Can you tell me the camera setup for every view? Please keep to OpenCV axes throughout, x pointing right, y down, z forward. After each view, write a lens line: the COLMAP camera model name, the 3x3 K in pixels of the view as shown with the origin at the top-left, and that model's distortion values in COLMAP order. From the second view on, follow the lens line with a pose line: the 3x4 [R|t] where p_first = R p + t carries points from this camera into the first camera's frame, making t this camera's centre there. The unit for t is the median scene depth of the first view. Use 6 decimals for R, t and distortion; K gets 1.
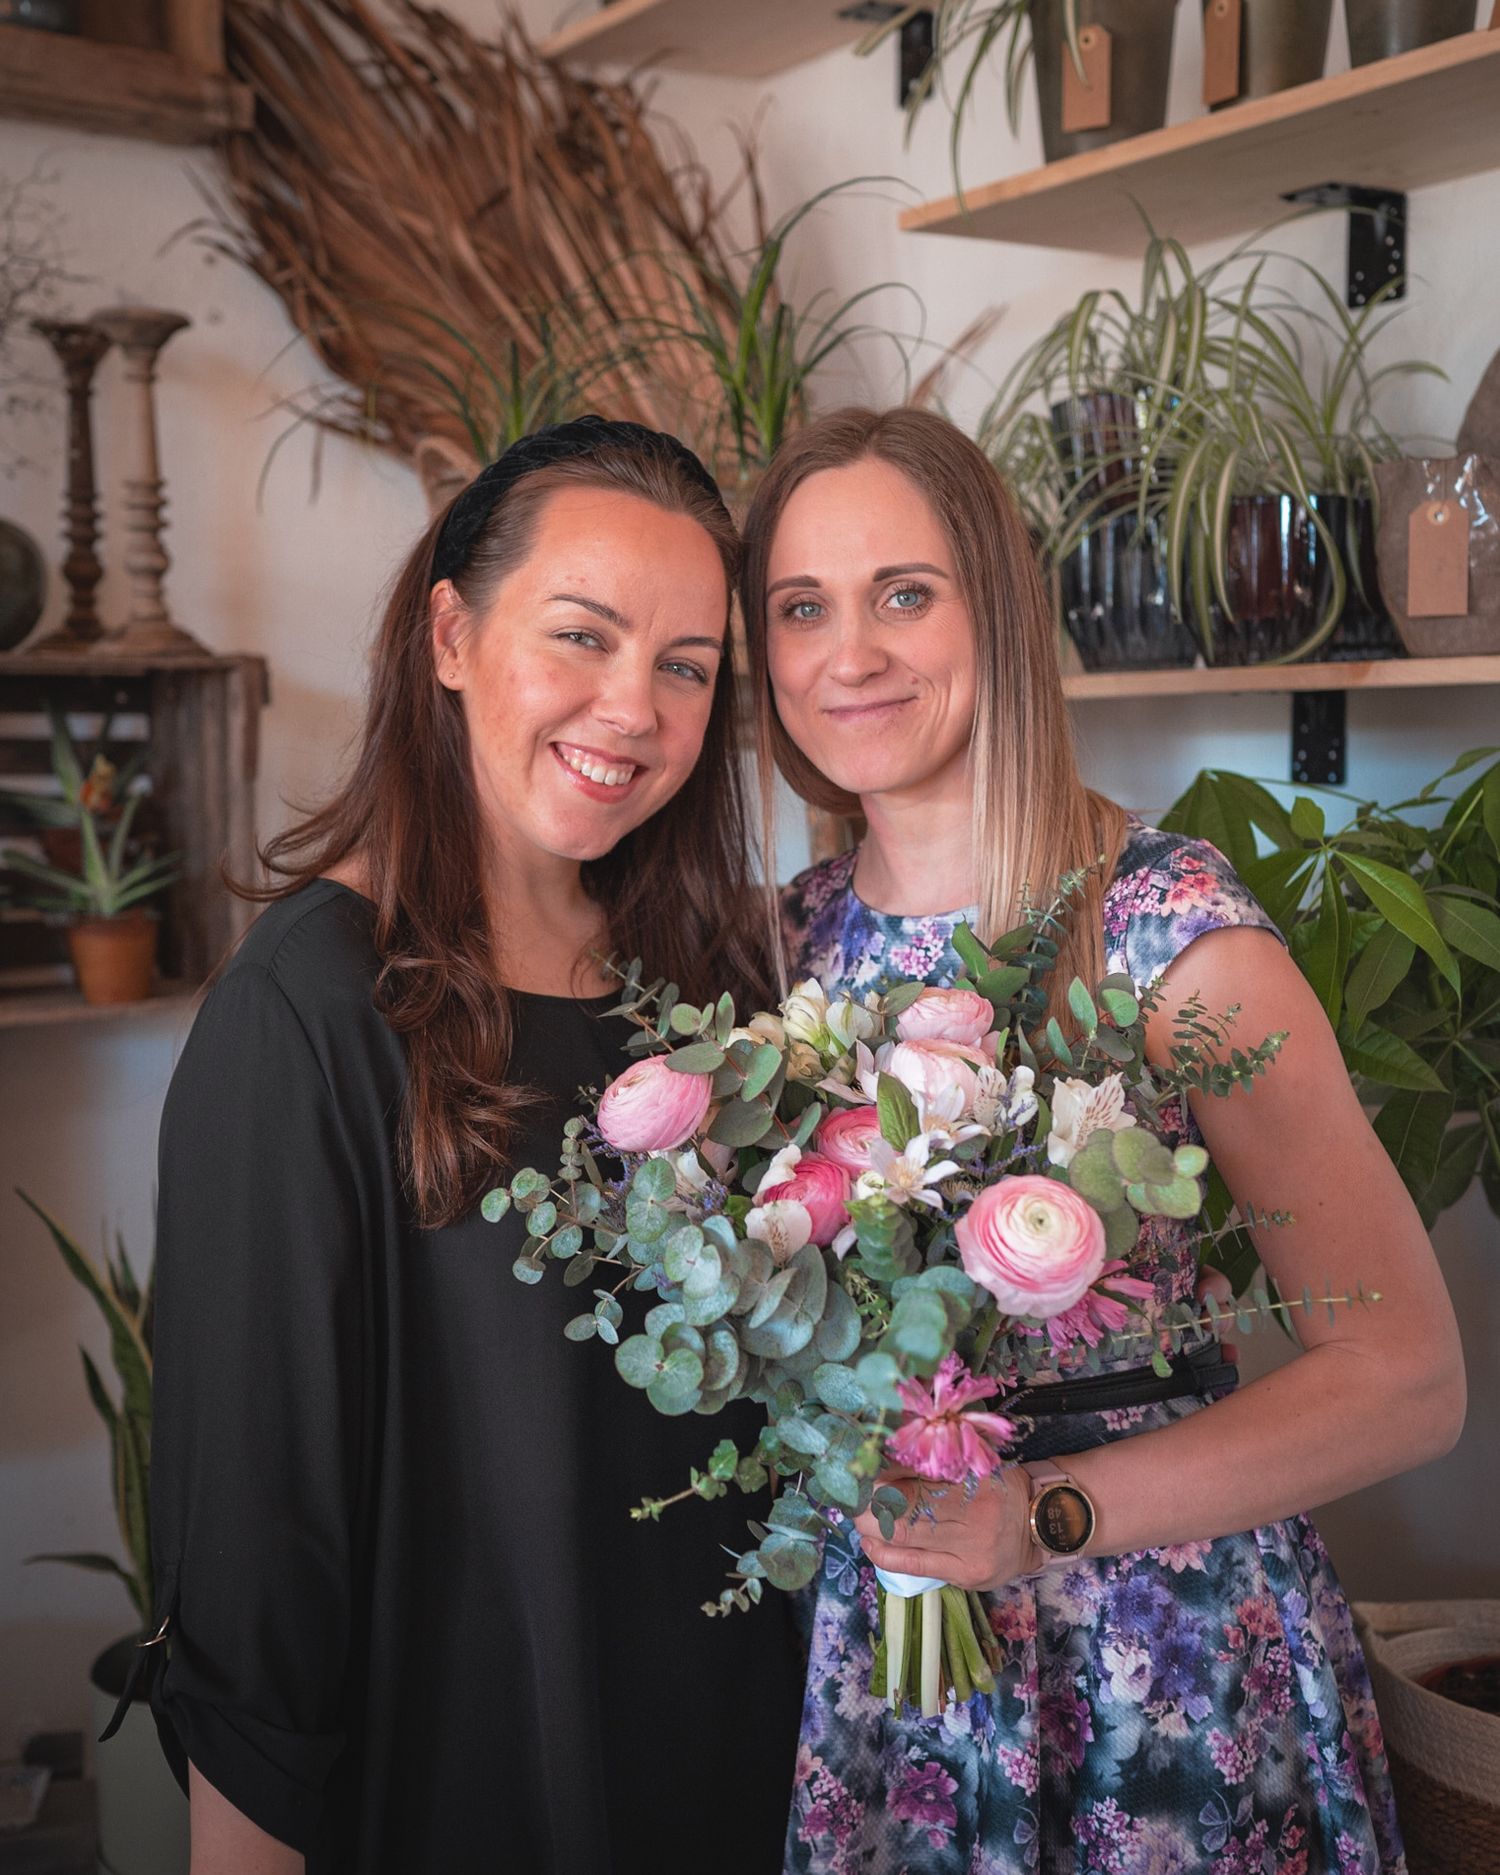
lens RADIAL K [[2099.6, 0, 750.0], [0, 2099.6, 937.5], [0, 0, 1]] dist [0.016007, 0.025302]
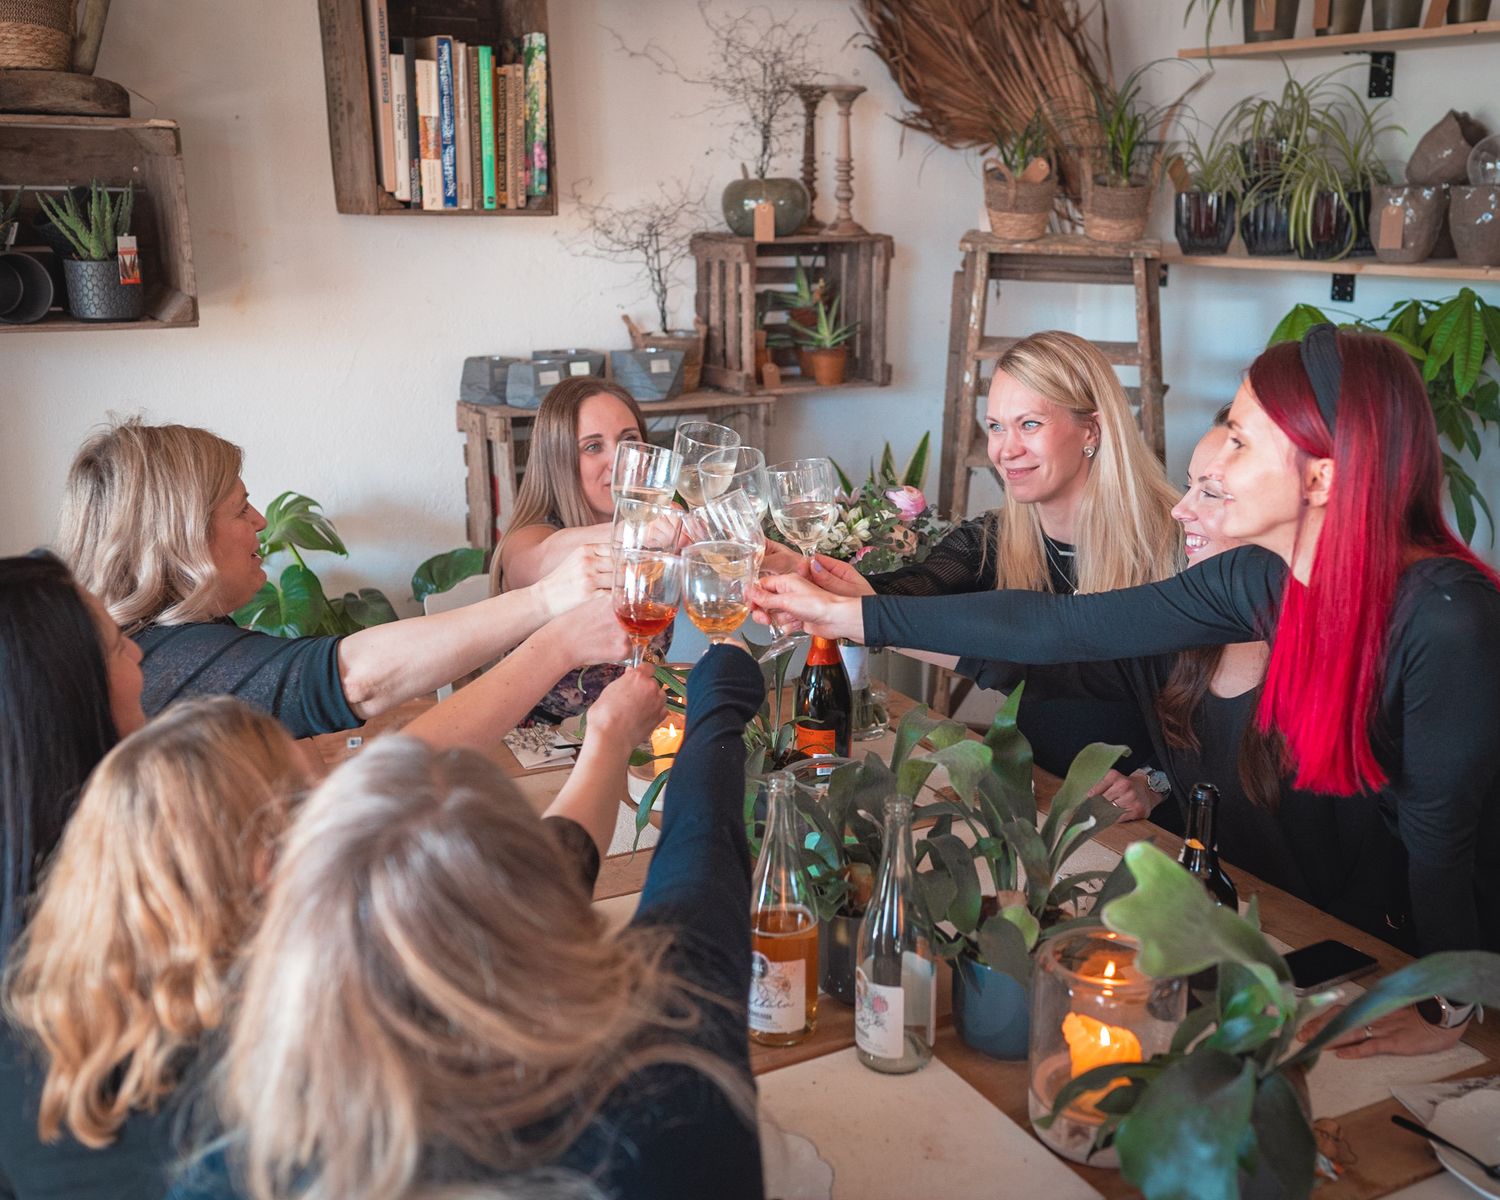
lens RADIAL K [[1679.6, 0, 831.7], [0, 1679.6, 597.8], [0, 0, 1]] dist [0.016007, 0.025302]
pose [[0.999425, 0.019375, -0.027819, -0.240416], [-0.014529, 0.986207, 0.164878, -0.044274], [0.030629, -0.164380, 0.985922, -0.922340]]
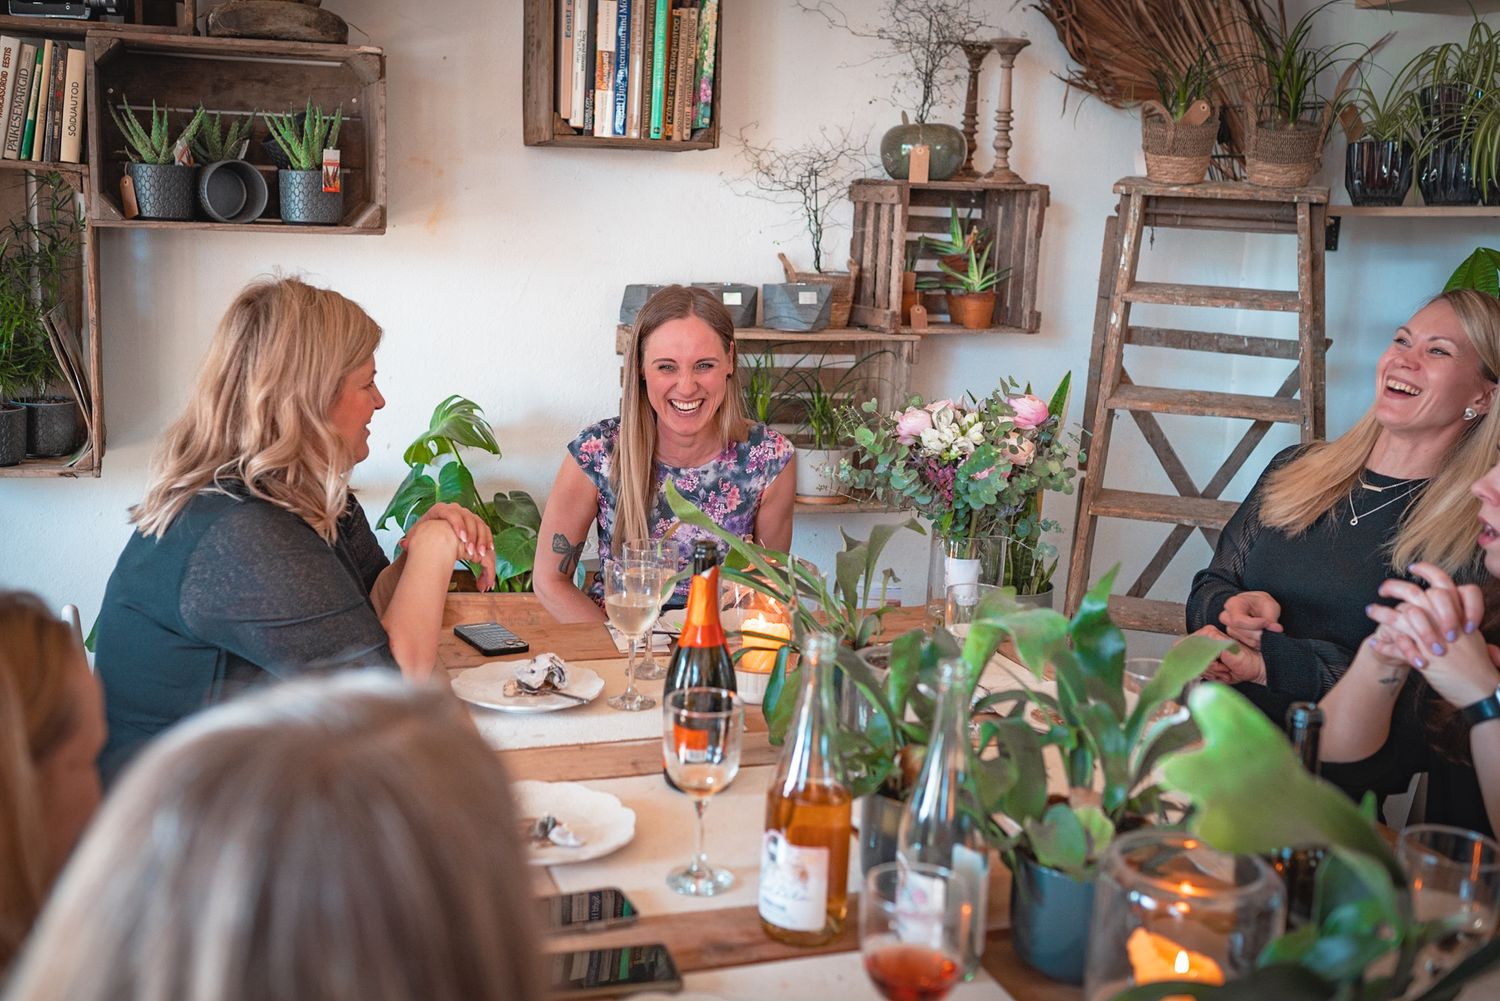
lens RADIAL K [[1488.2, 0, 691.9], [0, 1488.2, 474.5], [0, 0, 1]] dist [-0.012926, -0.002826]
pose [[0.963928, 0.080179, -0.253800, -0.168353], [-0.062413, 0.995052, 0.077309, 0.086530], [0.258743, -0.058680, 0.964162, -0.744097]]
